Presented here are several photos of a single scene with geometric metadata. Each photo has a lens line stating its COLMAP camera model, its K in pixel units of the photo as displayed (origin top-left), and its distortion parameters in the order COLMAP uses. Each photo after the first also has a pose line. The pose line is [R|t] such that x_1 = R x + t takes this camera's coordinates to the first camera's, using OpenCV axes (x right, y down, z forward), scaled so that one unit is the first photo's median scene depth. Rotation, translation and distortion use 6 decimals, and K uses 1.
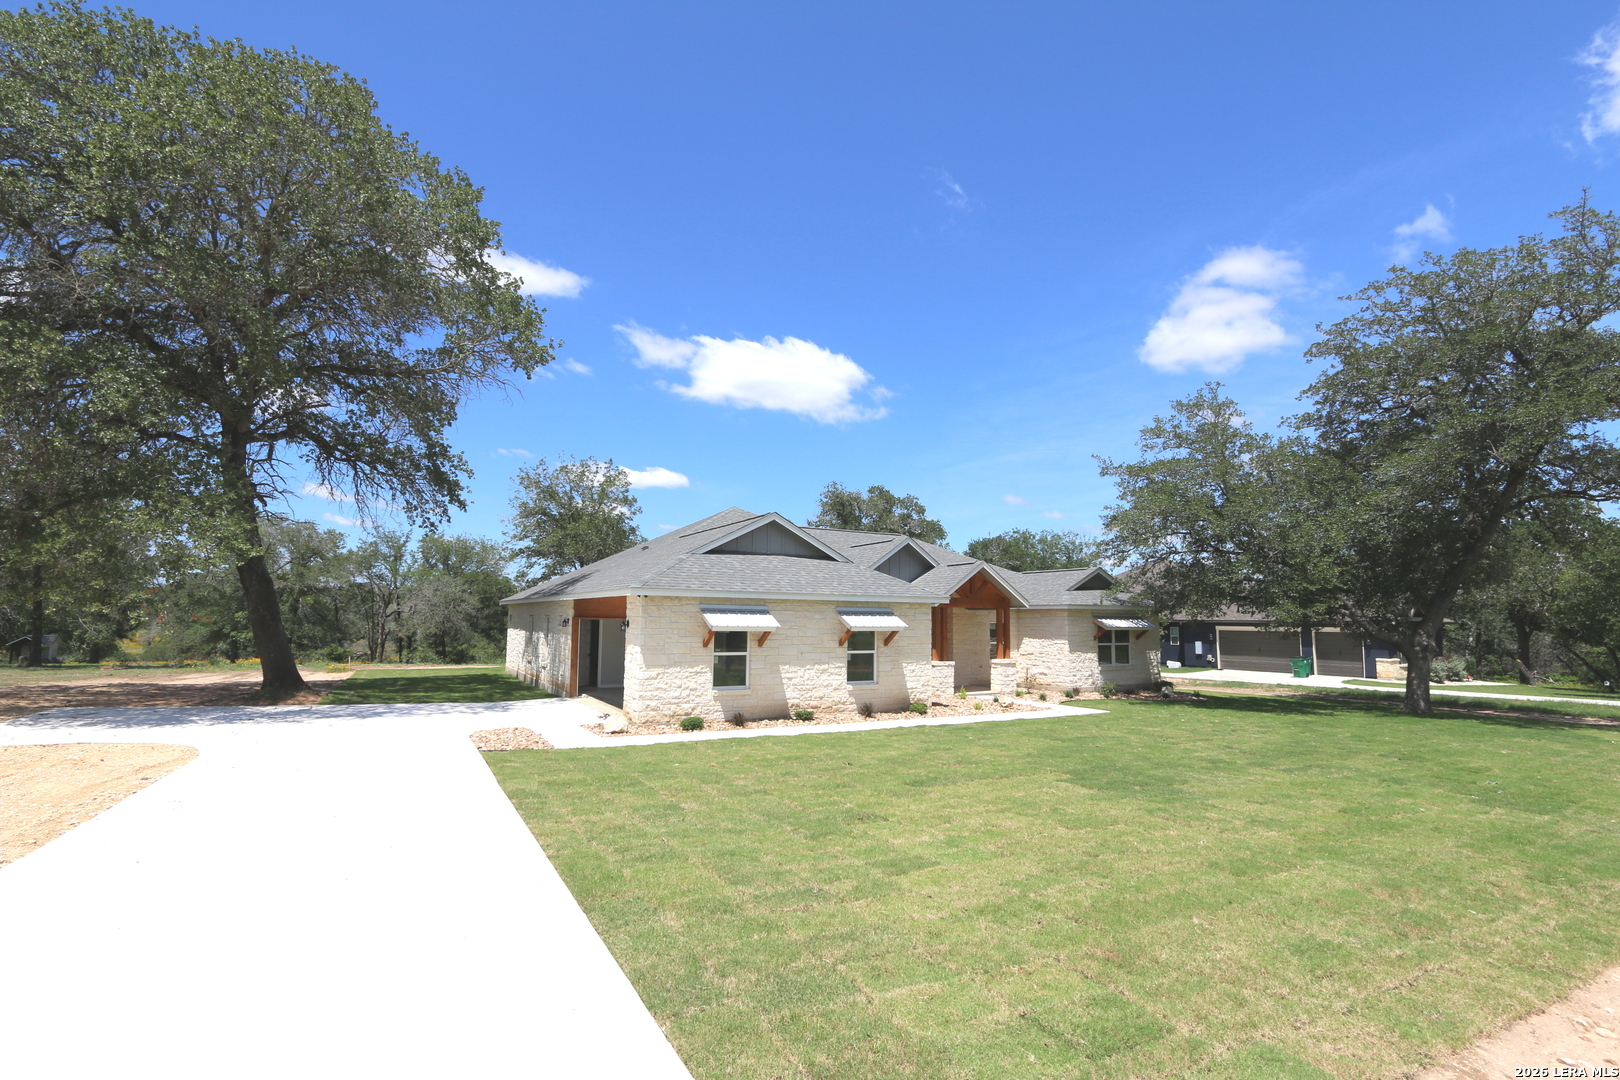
lens RADIAL K [[737.4, 0, 811.3], [0, 737.4, 536.9], [0, 0, 1]] dist [-0.018621, 0.003361]
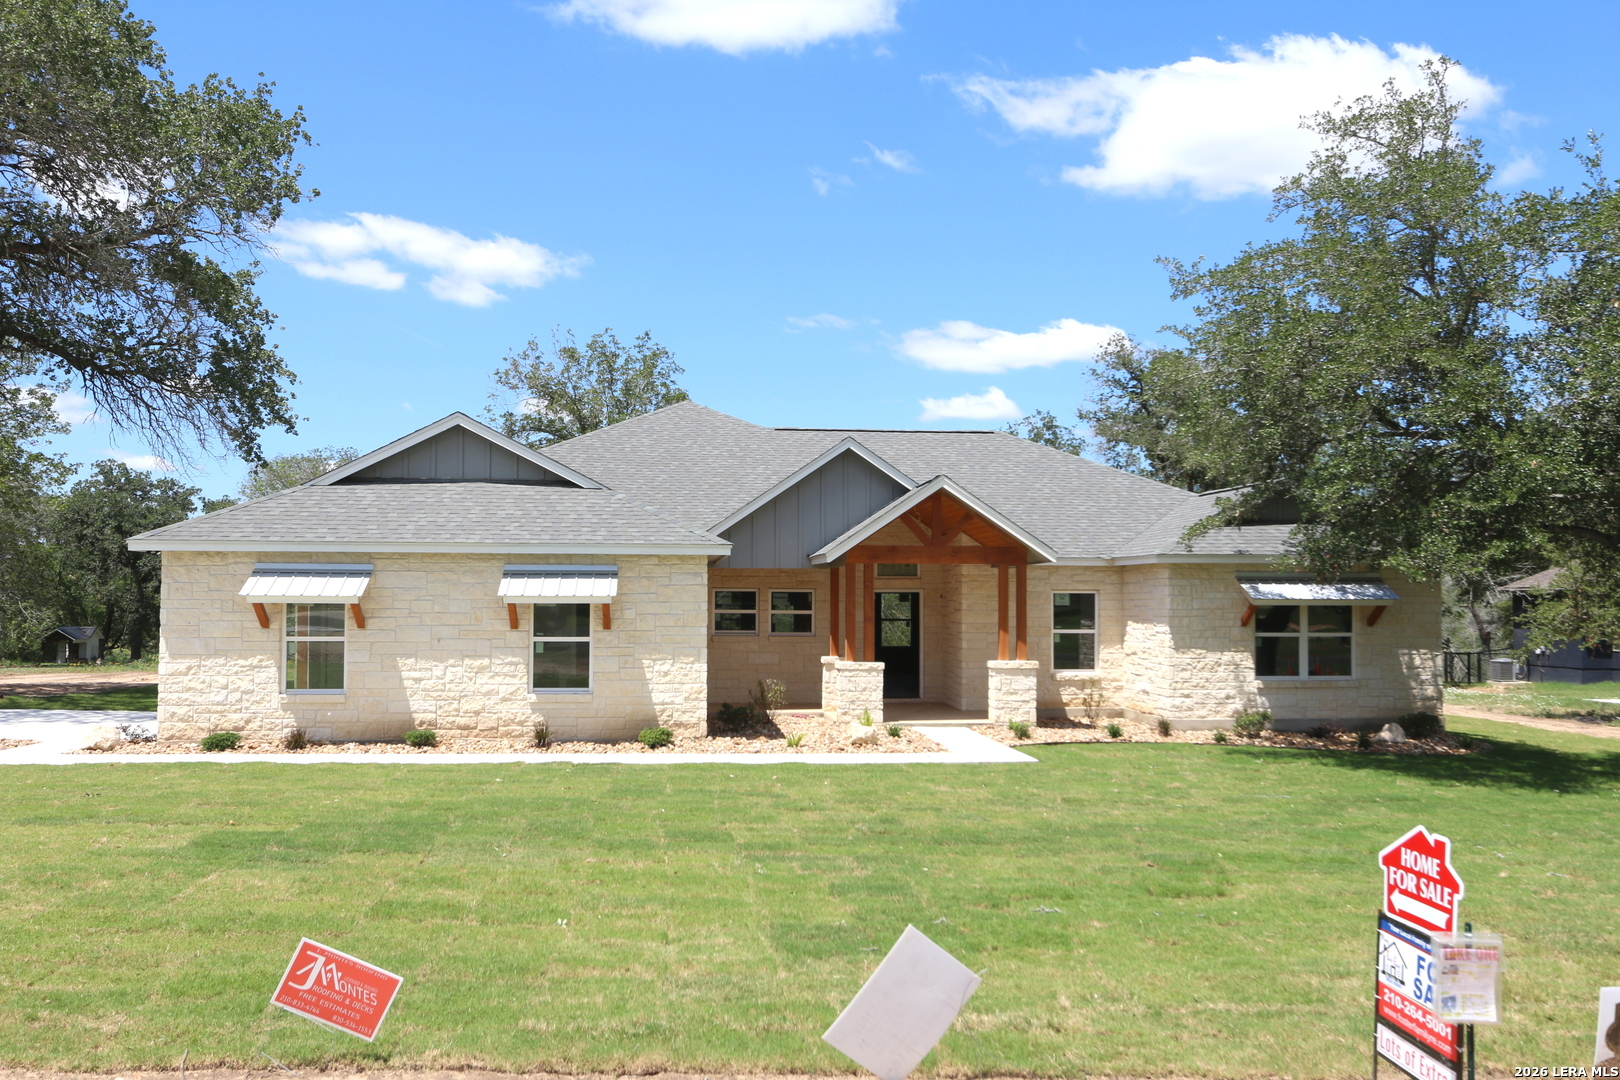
lens RADIAL K [[1345.7, 0, 808.3], [0, 1345.7, 543.6], [0, 0, 1]] dist [0.016142, 0.003173]
pose [[0.914480, -0.023718, -0.403935, 0.686371], [0.050772, 0.997117, 0.056396, 0.028828], [0.401432, -0.072082, 0.913048, 0.098482]]
